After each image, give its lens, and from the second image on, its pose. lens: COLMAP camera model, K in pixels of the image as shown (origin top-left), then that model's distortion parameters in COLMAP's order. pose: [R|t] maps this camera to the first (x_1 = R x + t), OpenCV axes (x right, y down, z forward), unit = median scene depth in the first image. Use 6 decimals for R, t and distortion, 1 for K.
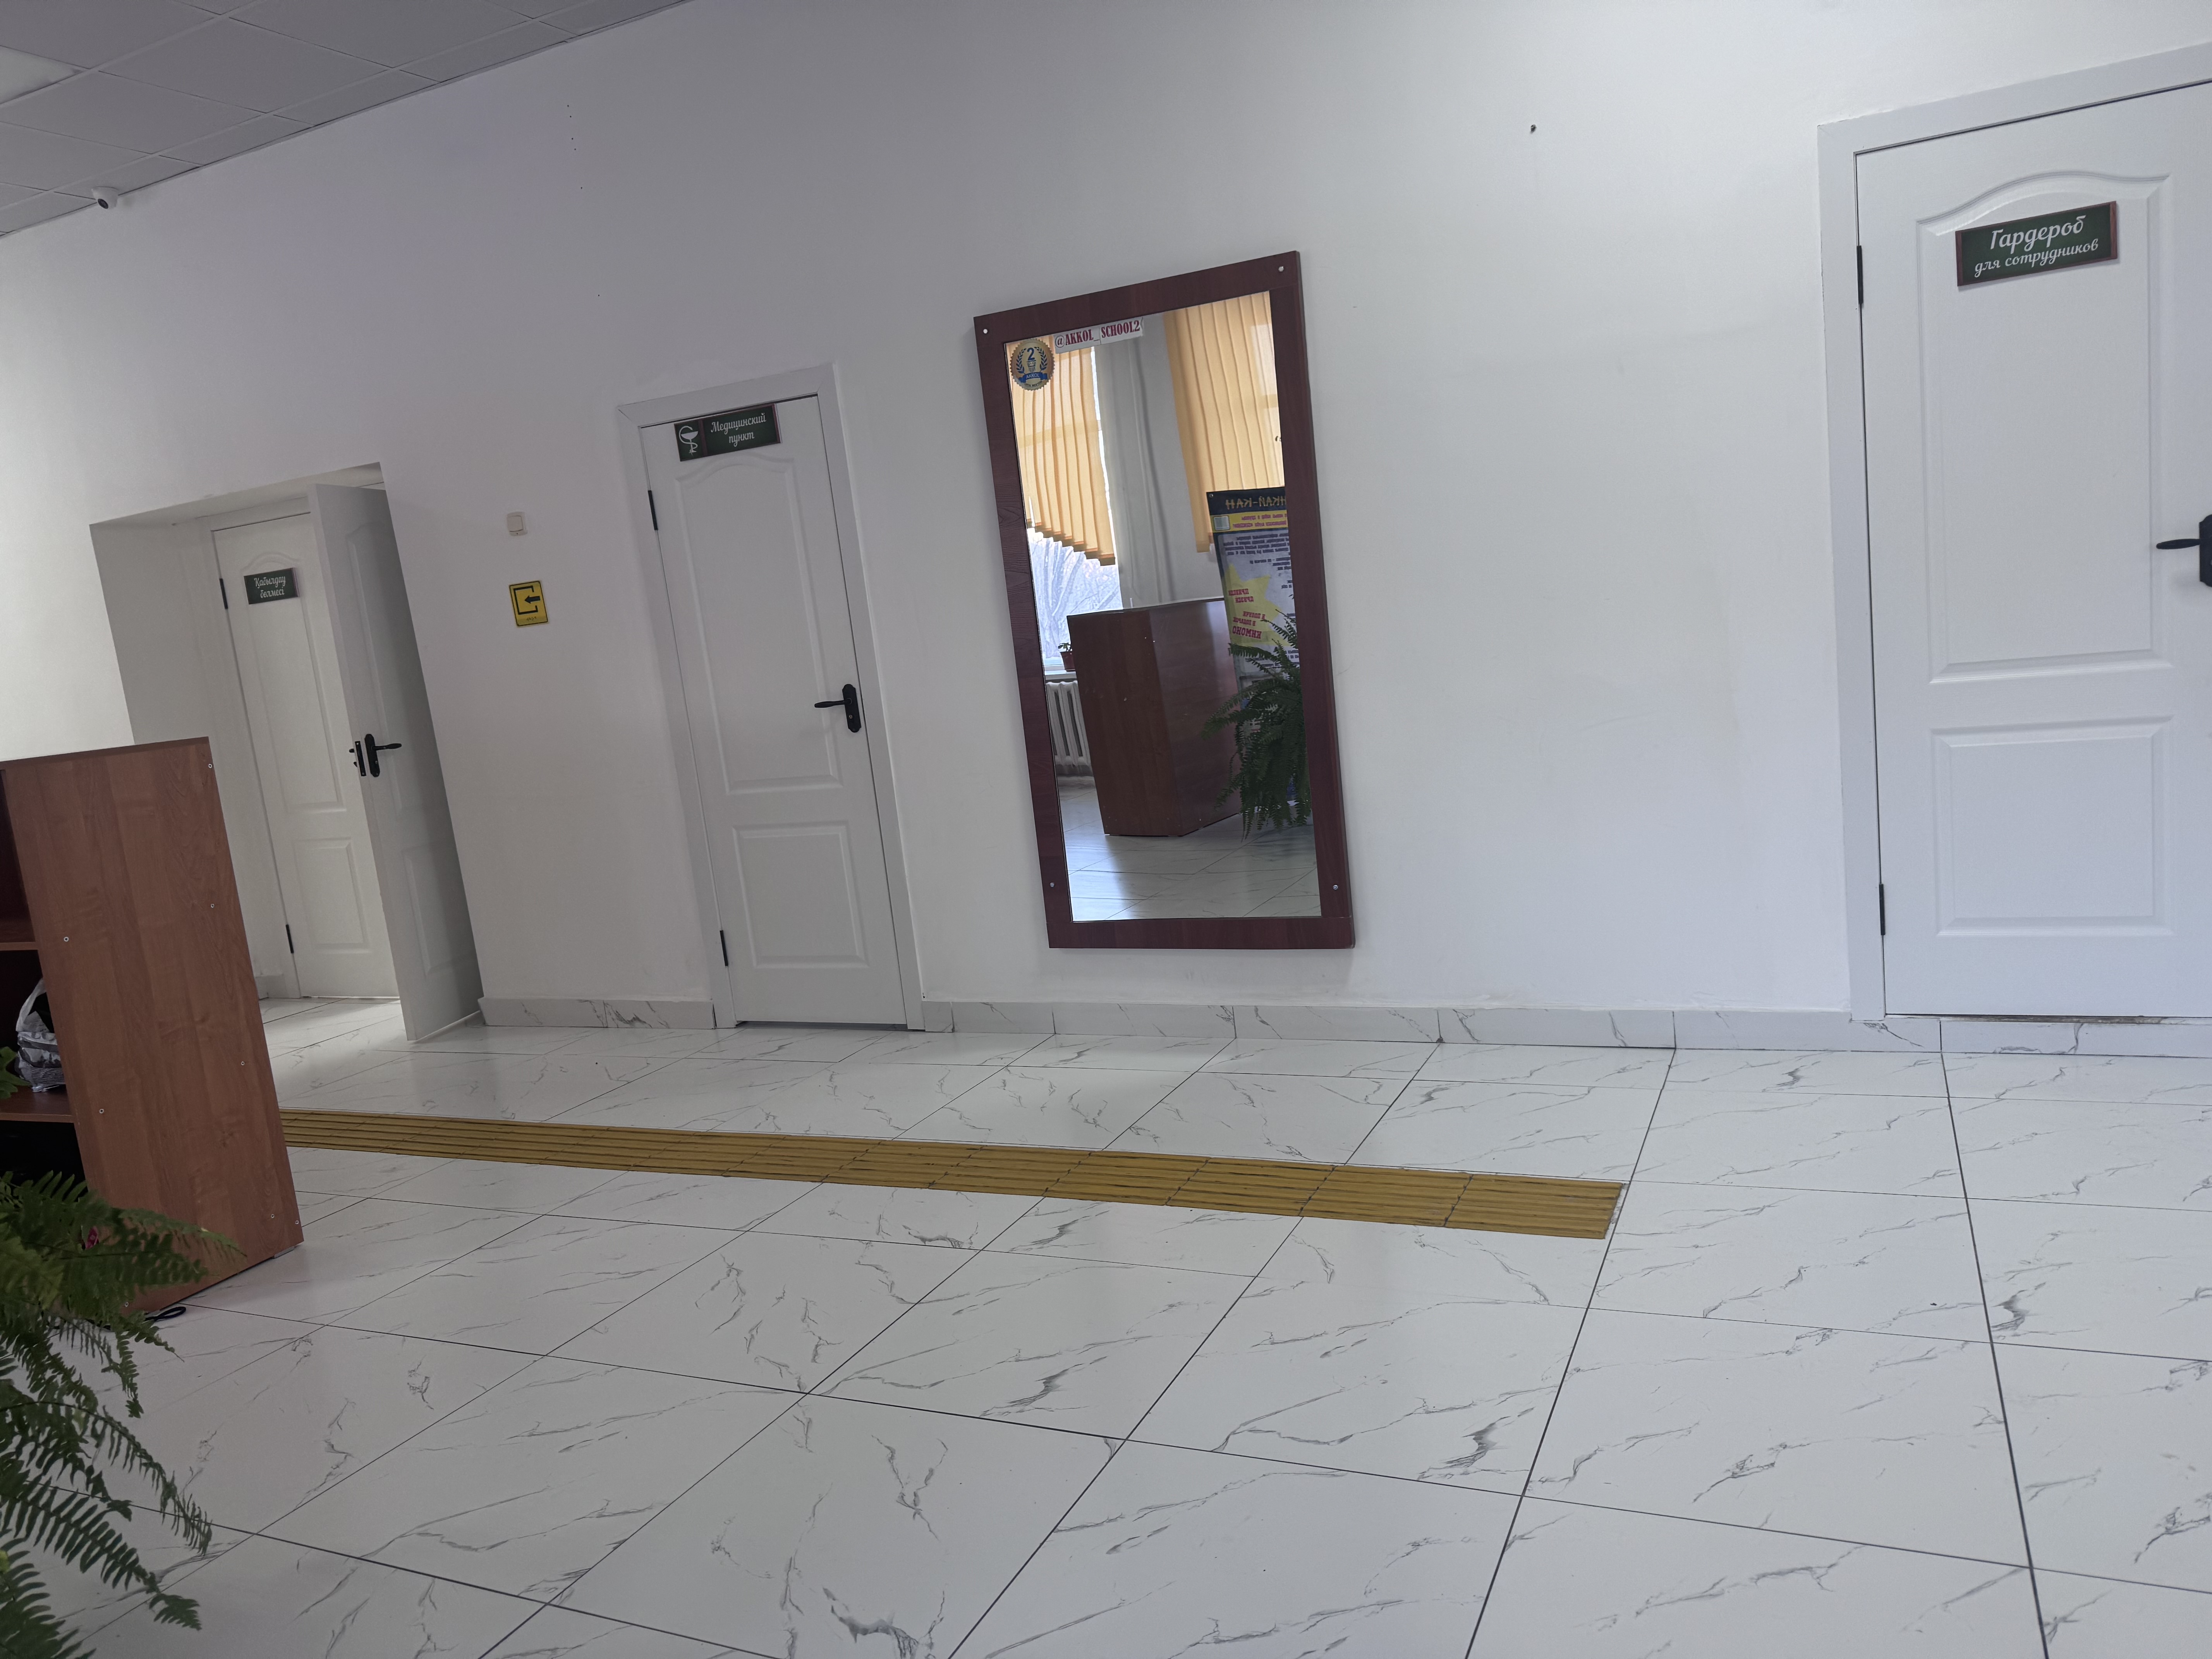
lens RADIAL K [[1567.4, 0, 1106.0], [0, 1567.4, 829.5], [0, 0, 1]] dist [0.001190, 0.000822]
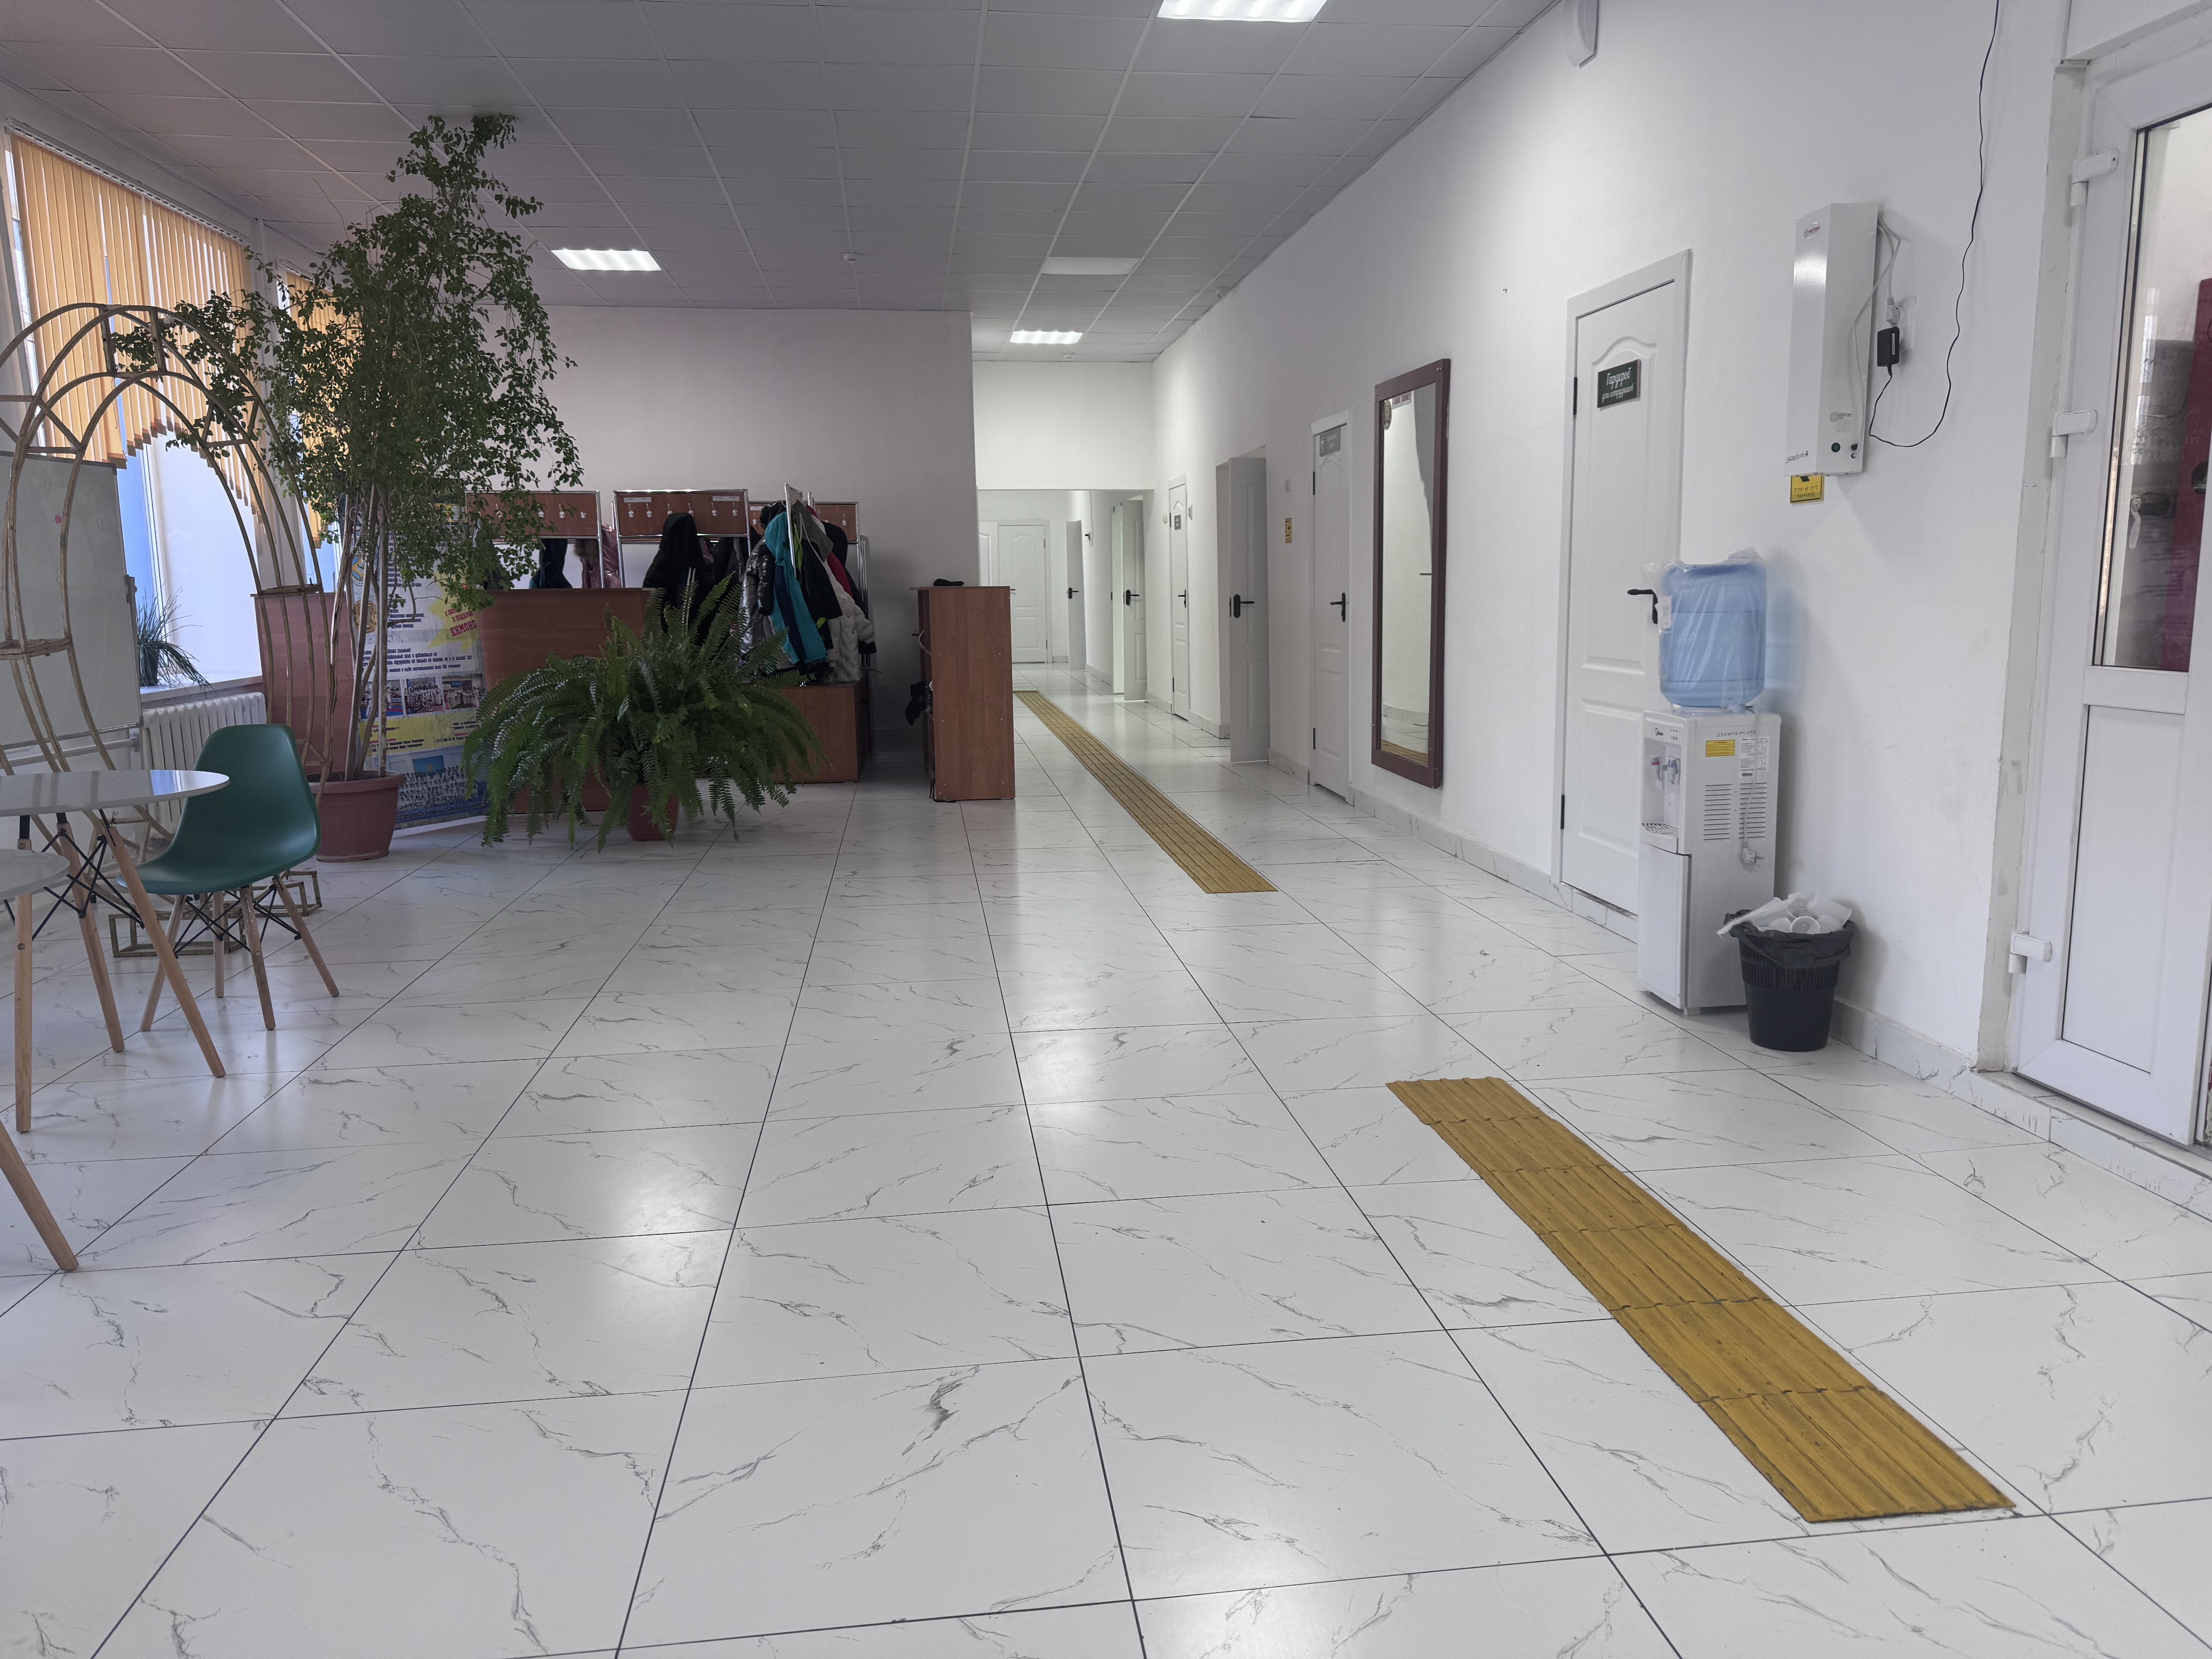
lens RADIAL K [[1567.4, 0, 1106.0], [0, 1567.4, 829.5], [0, 0, 1]] dist [0.001190, 0.000822]
pose [[0.533417, 0.228690, -0.814351, 1.273442], [-0.155571, 0.972858, 0.171301, -0.104882], [0.831423, 0.035314, 0.554517, -0.178197]]
